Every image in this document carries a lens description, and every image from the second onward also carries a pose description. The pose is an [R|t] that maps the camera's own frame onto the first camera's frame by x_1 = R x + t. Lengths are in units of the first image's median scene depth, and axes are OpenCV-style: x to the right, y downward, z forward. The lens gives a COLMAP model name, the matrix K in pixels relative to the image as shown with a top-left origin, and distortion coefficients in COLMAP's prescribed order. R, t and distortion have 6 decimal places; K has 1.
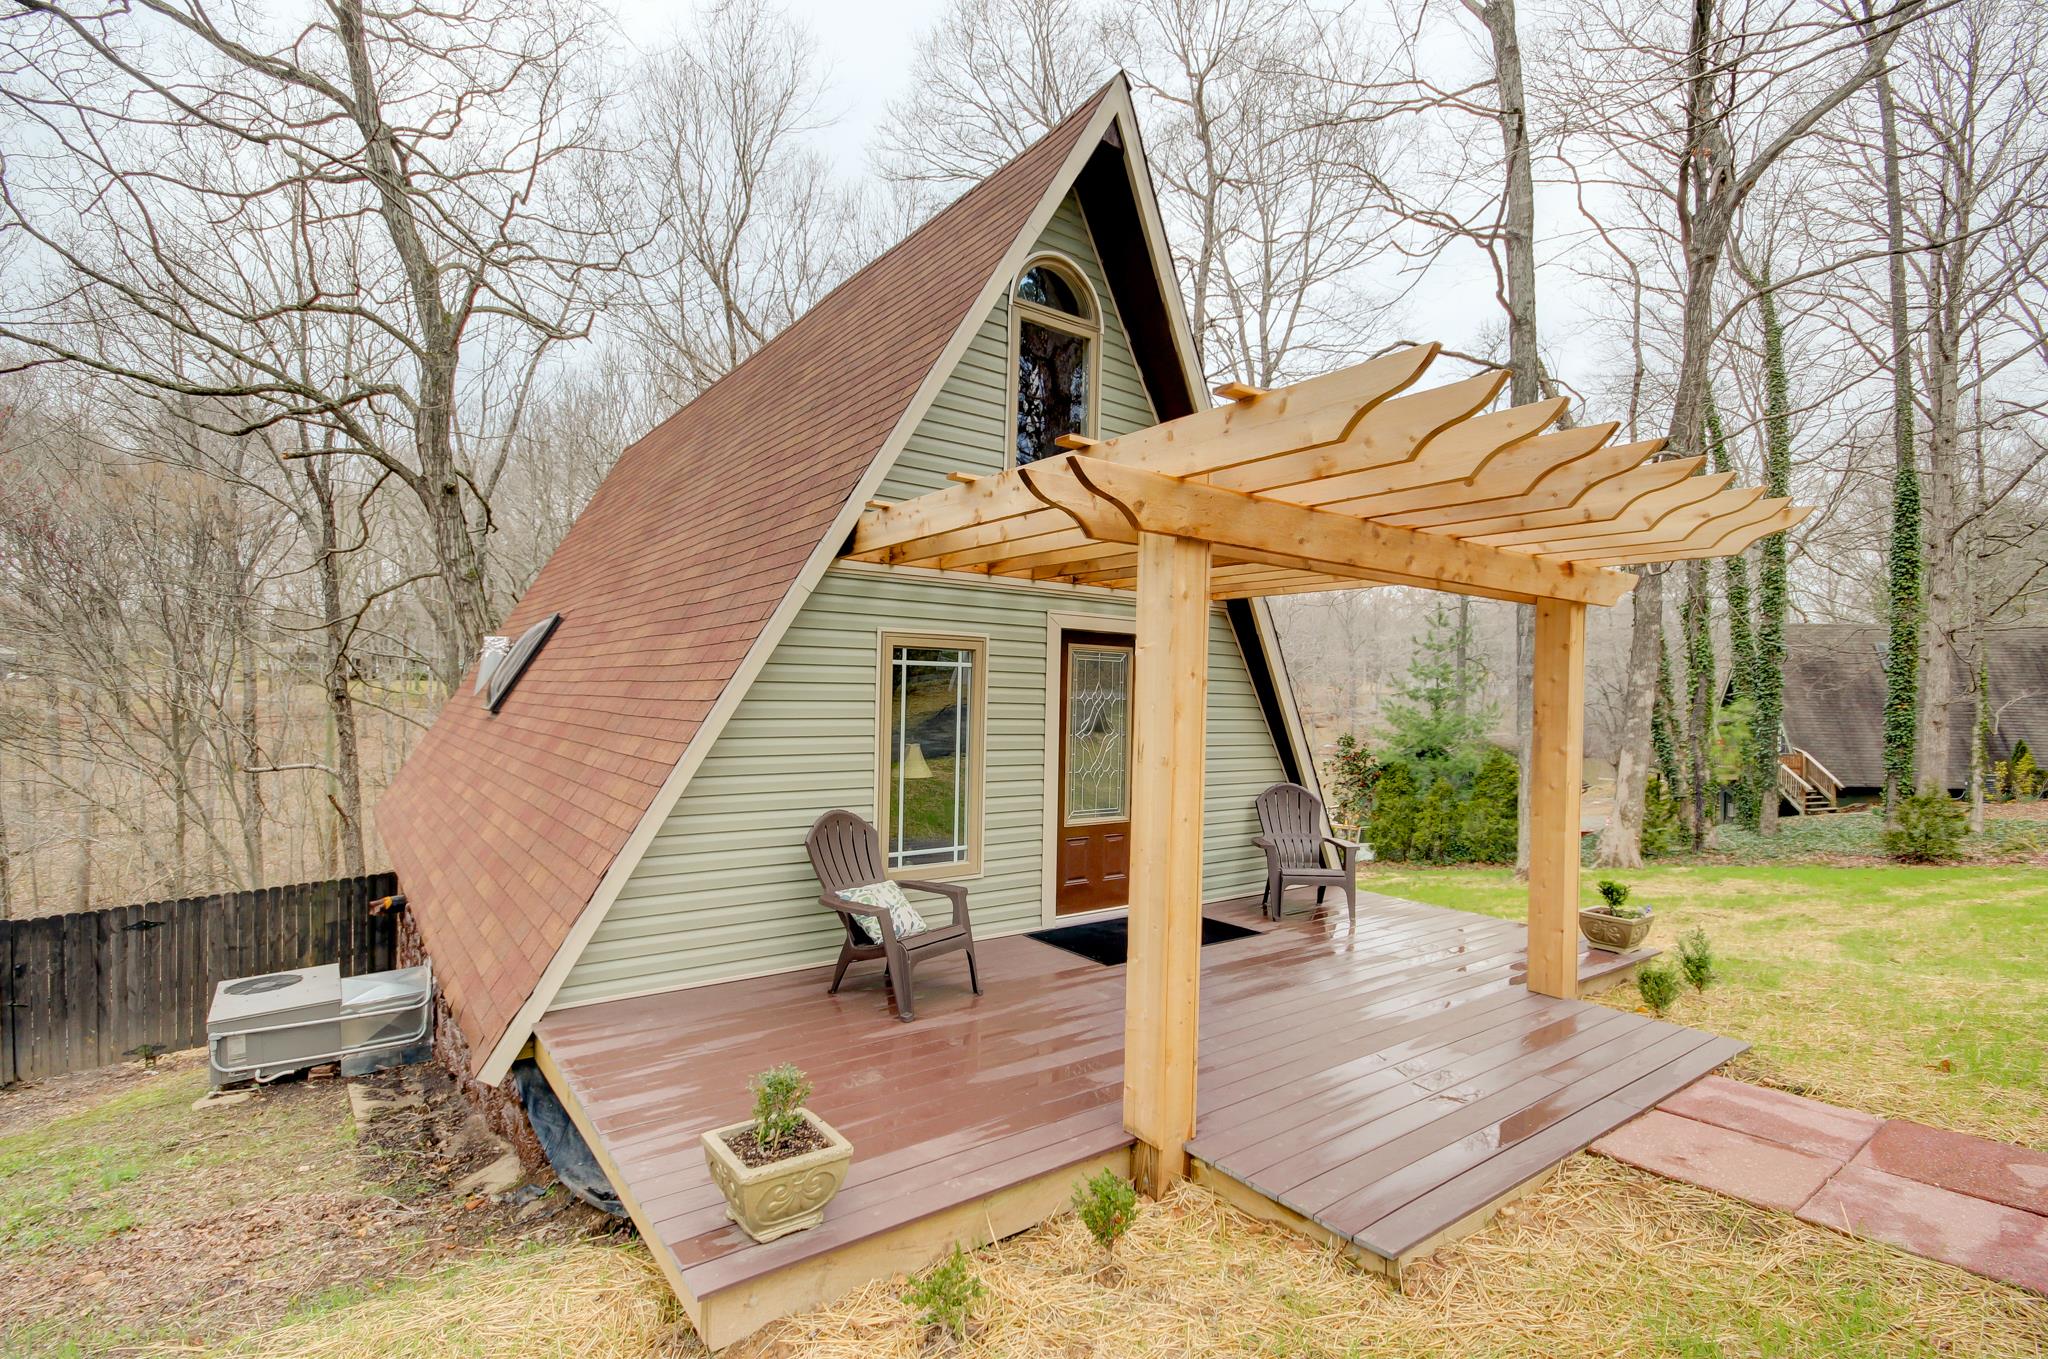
lens RADIAL K [[948.7, 0, 1016.0], [0, 948.7, 704.8], [0, 0, 1]] dist [-0.001252, -0.000155]
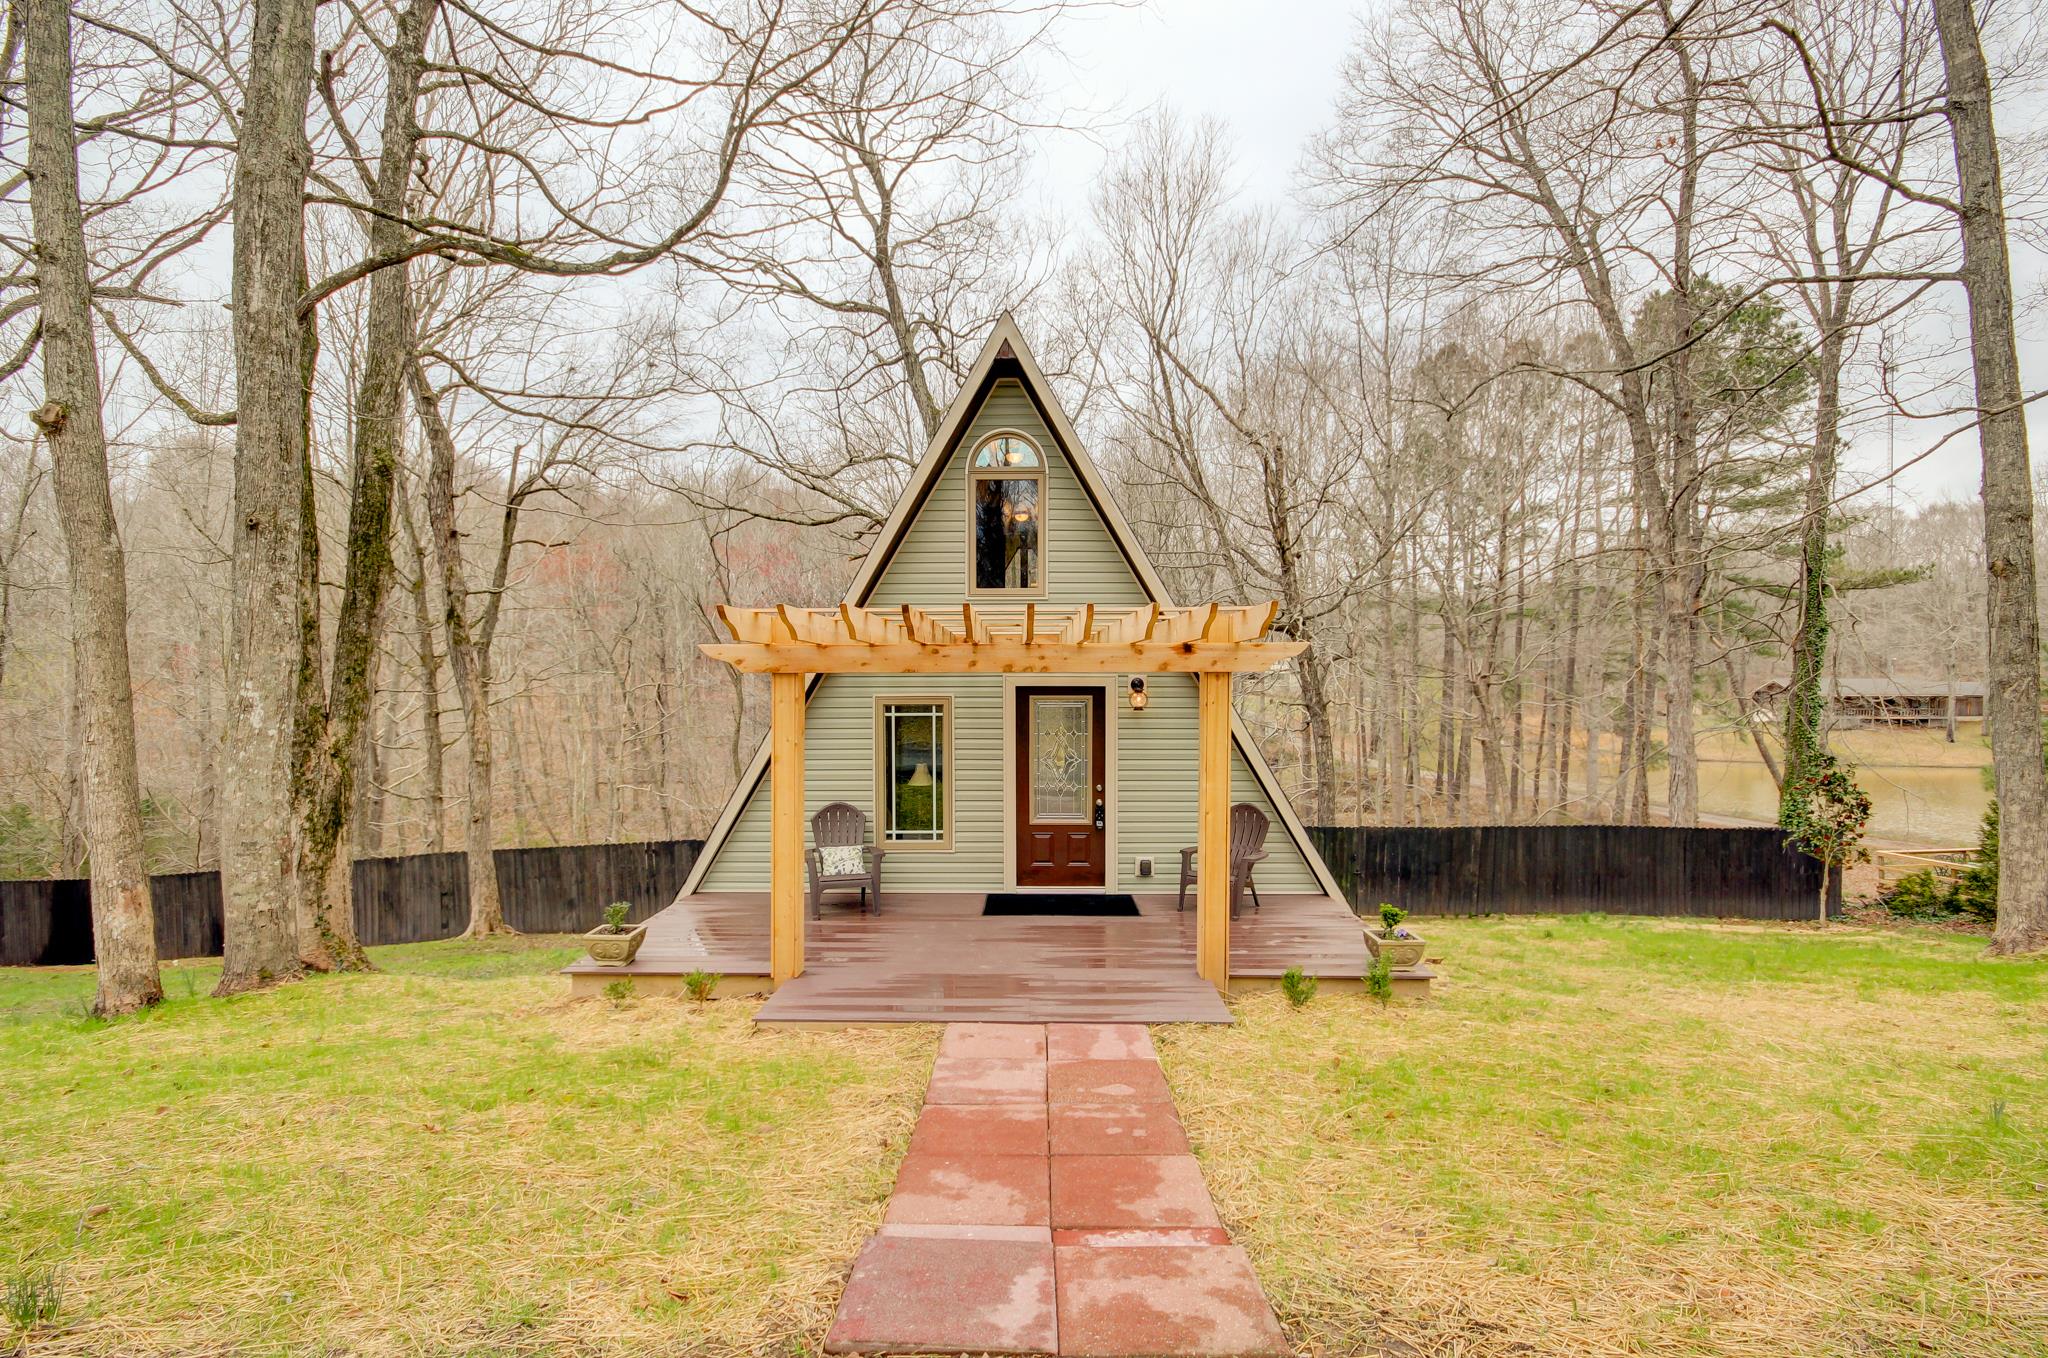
lens RADIAL K [[948.7, 0, 1016.0], [0, 948.7, 704.3], [0, 0, 1]] dist [-0.001252, -0.000155]
pose [[0.785491, -0.004908, -0.618854, 0.967461], [0.009147, 0.999951, 0.003679, -0.060486], [0.618806, -0.008551, 0.785497, -0.136848]]
